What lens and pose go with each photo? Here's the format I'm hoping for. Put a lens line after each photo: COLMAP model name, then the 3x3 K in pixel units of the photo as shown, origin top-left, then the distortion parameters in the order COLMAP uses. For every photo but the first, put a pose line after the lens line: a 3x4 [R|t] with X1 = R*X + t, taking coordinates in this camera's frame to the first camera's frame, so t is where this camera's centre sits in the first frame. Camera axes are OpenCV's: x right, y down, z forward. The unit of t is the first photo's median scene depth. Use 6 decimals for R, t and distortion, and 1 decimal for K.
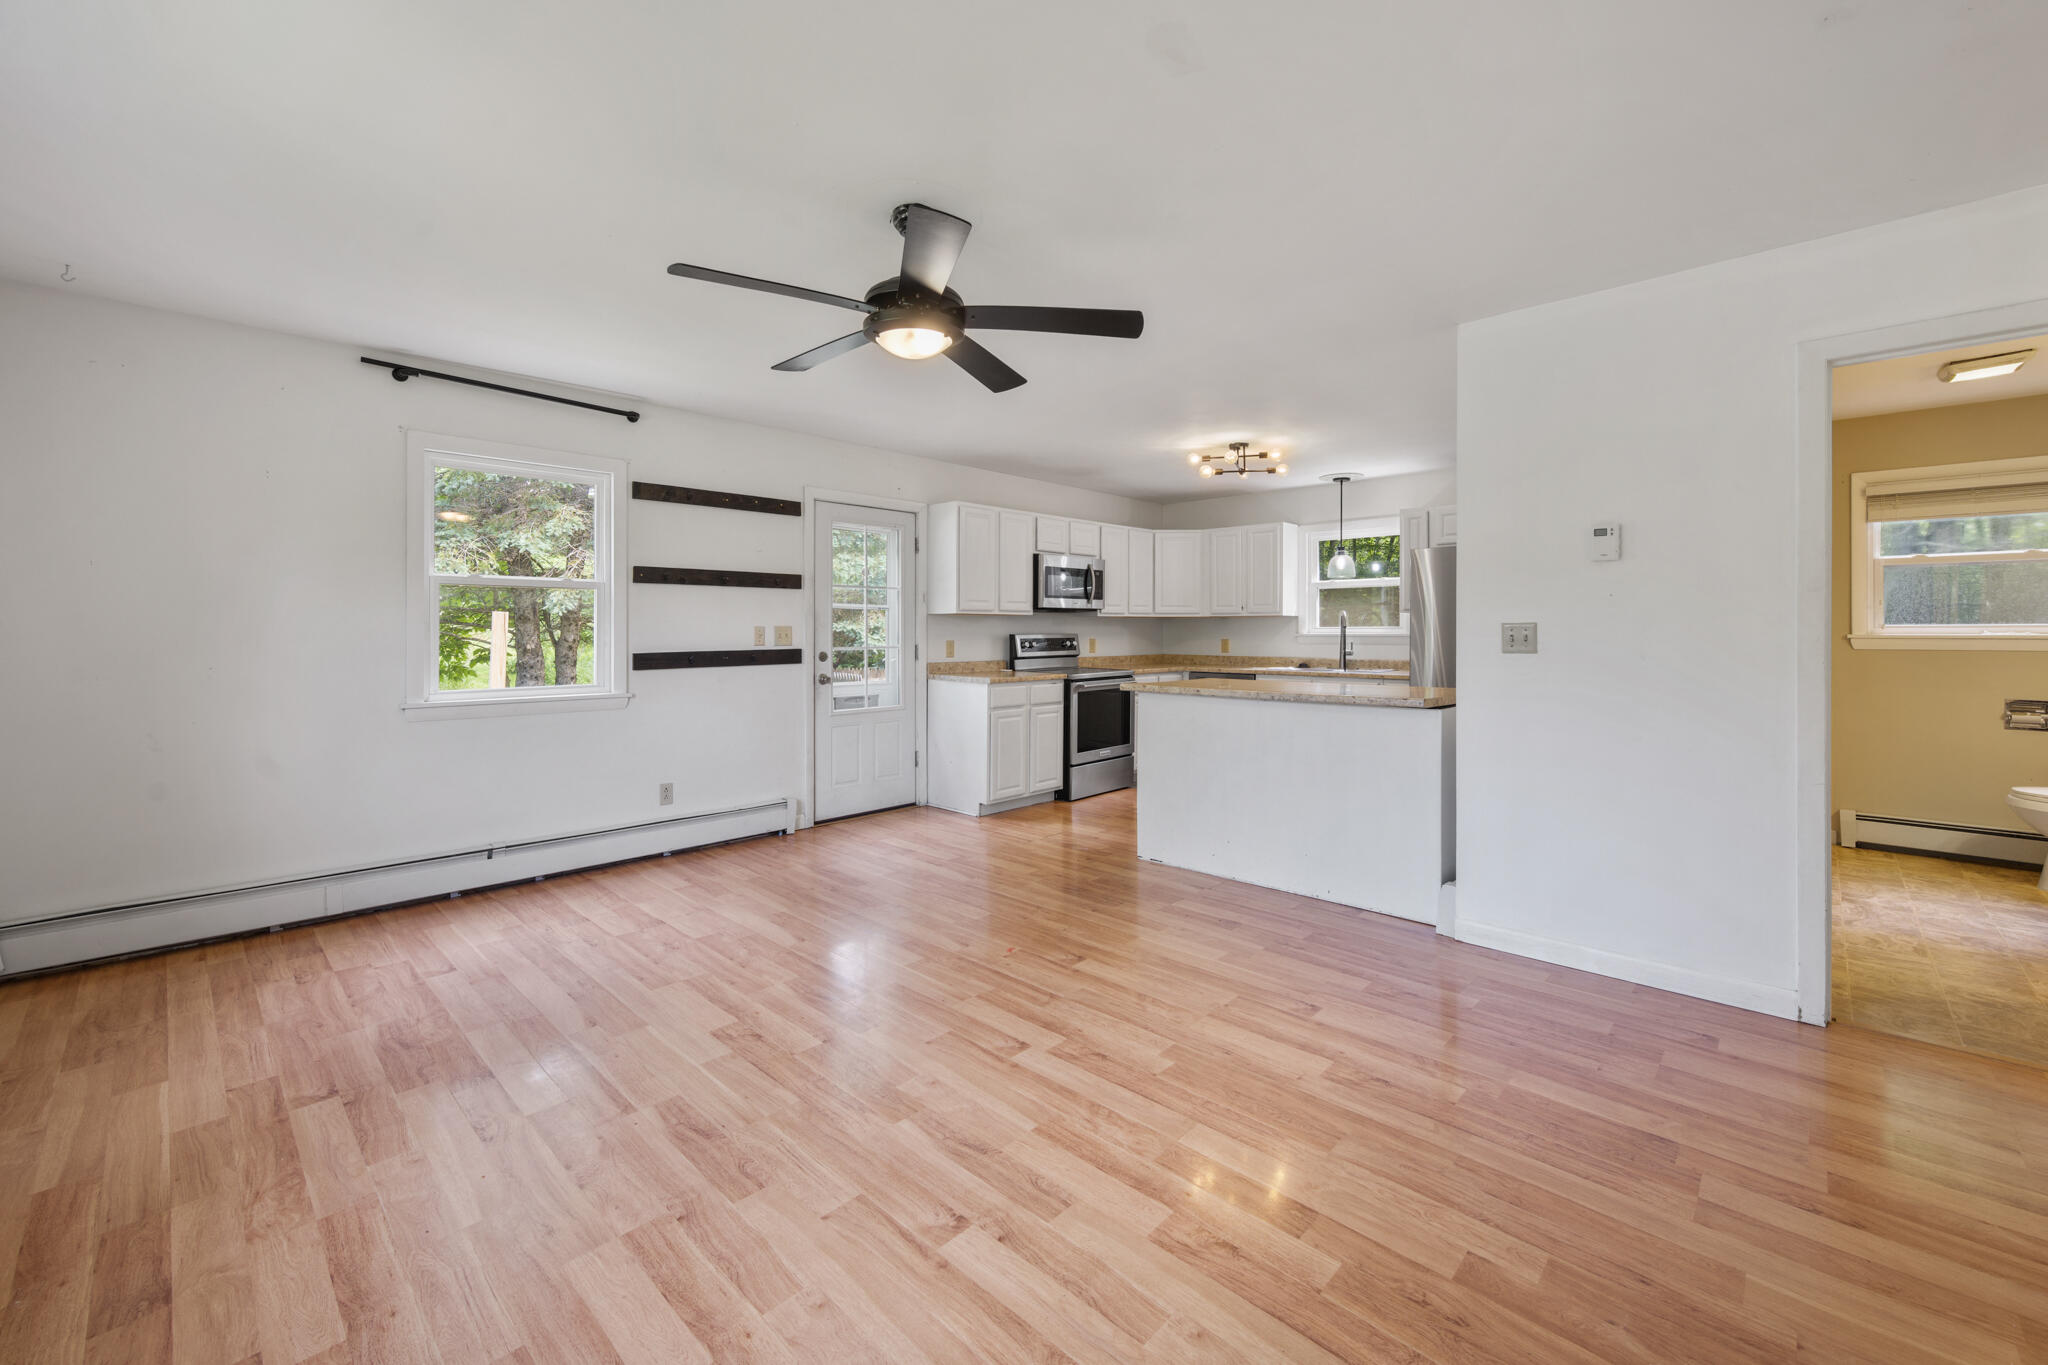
lens RADIAL K [[826.6, 0, 1024.4], [0, 826.6, 640.9], [0, 0, 1]] dist [-0.001201, -0.000046]
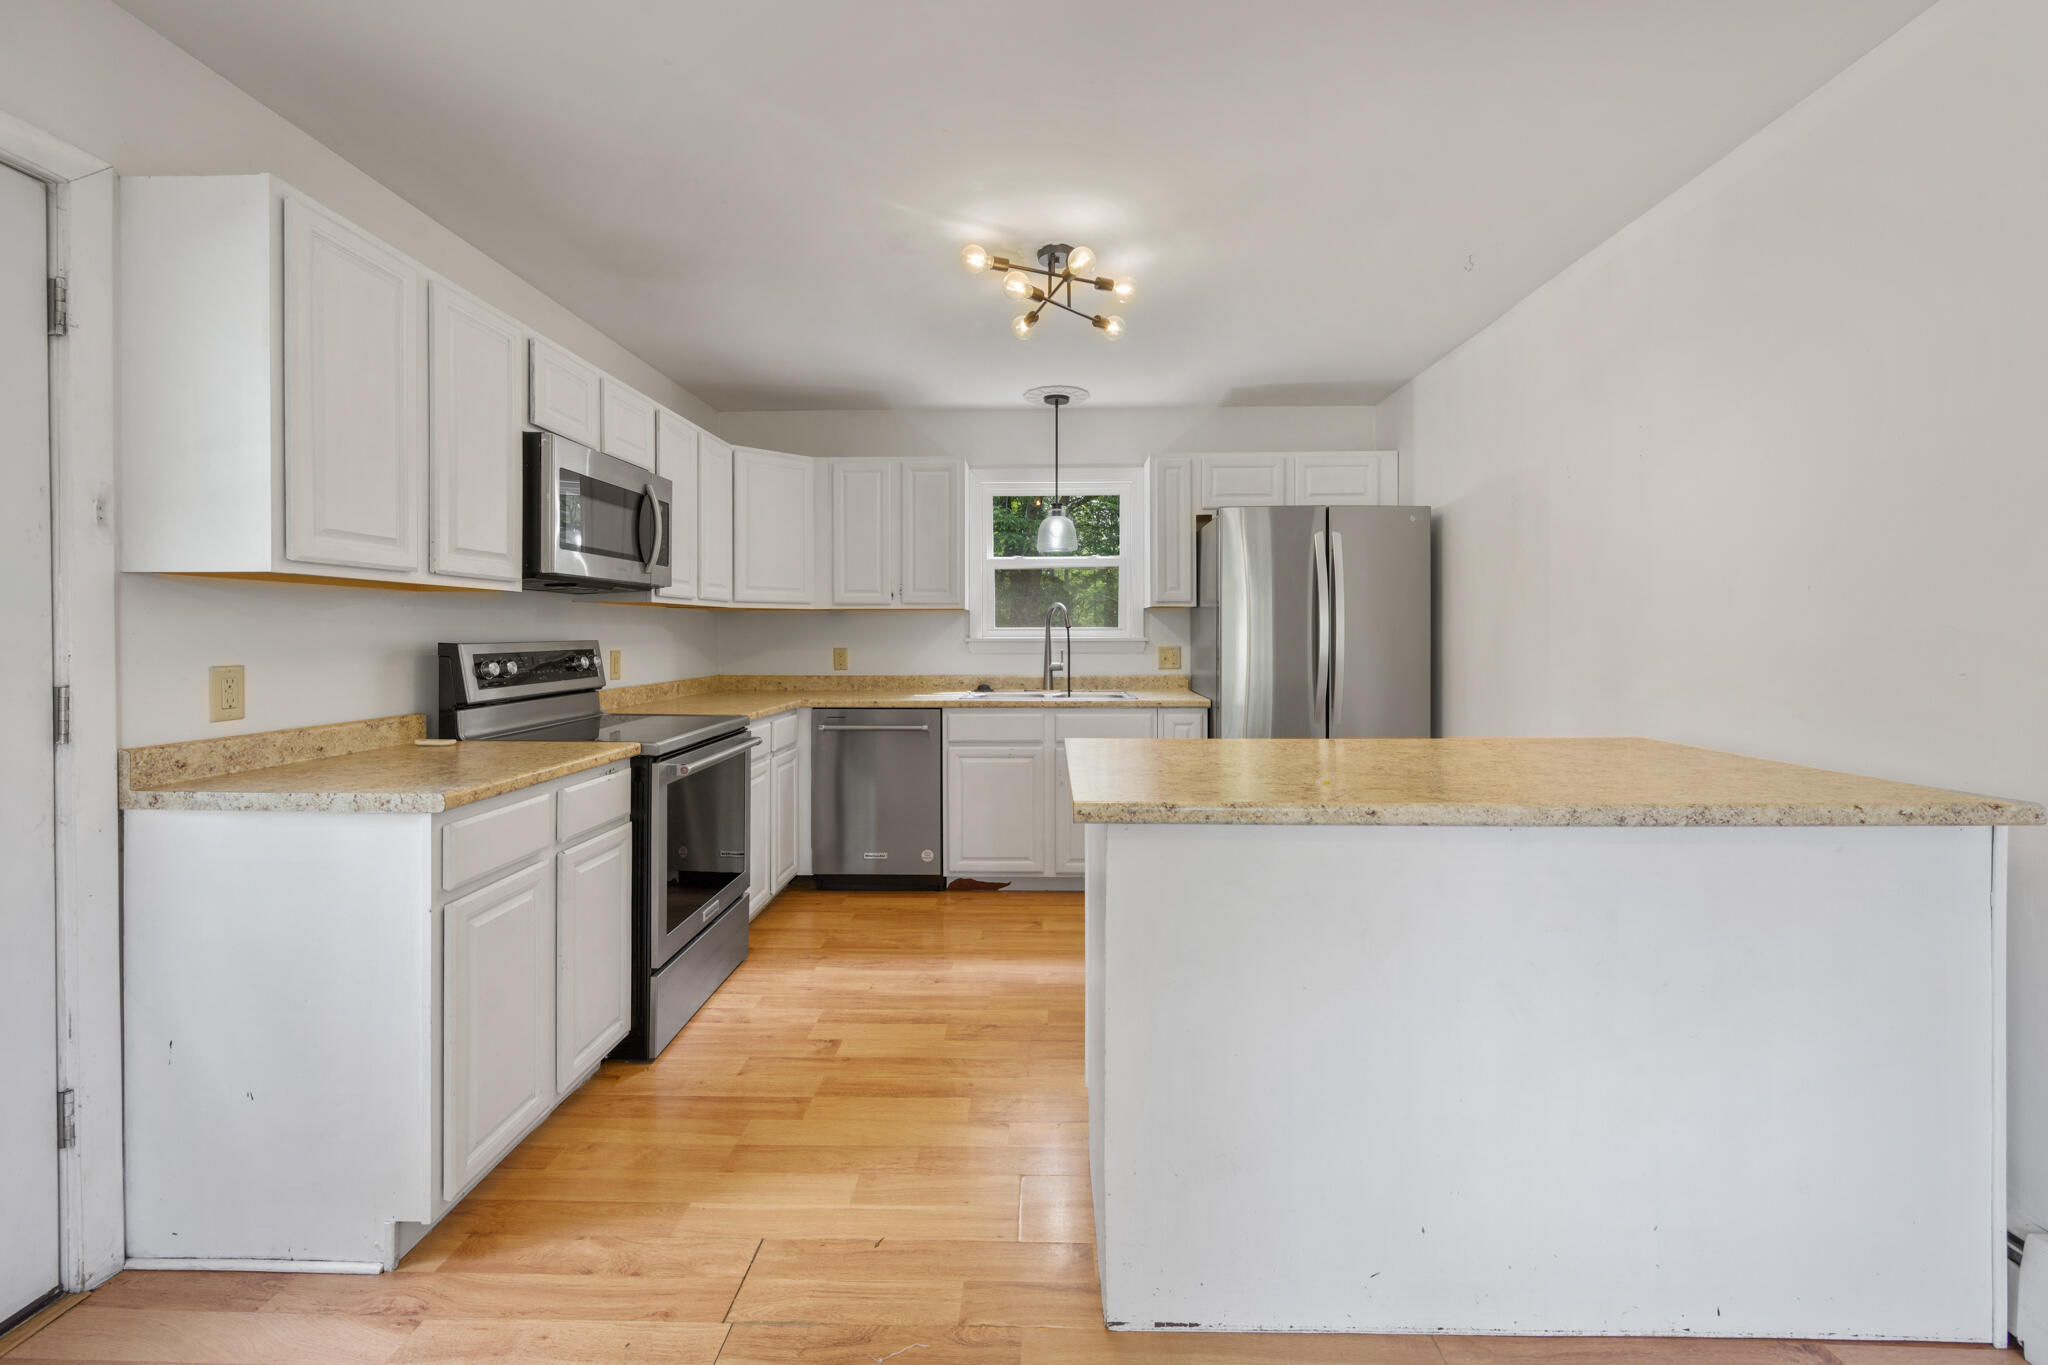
lens RADIAL K [[826.6, 0, 1024.4], [0, 826.6, 640.9], [0, 0, 1]] dist [-0.001201, -0.000046]
pose [[0.740369, -0.006622, 0.672168, -0.118470], [0.010230, 0.999947, -0.001417, -0.009207], [-0.672123, 0.007925, 0.740397, 0.893657]]
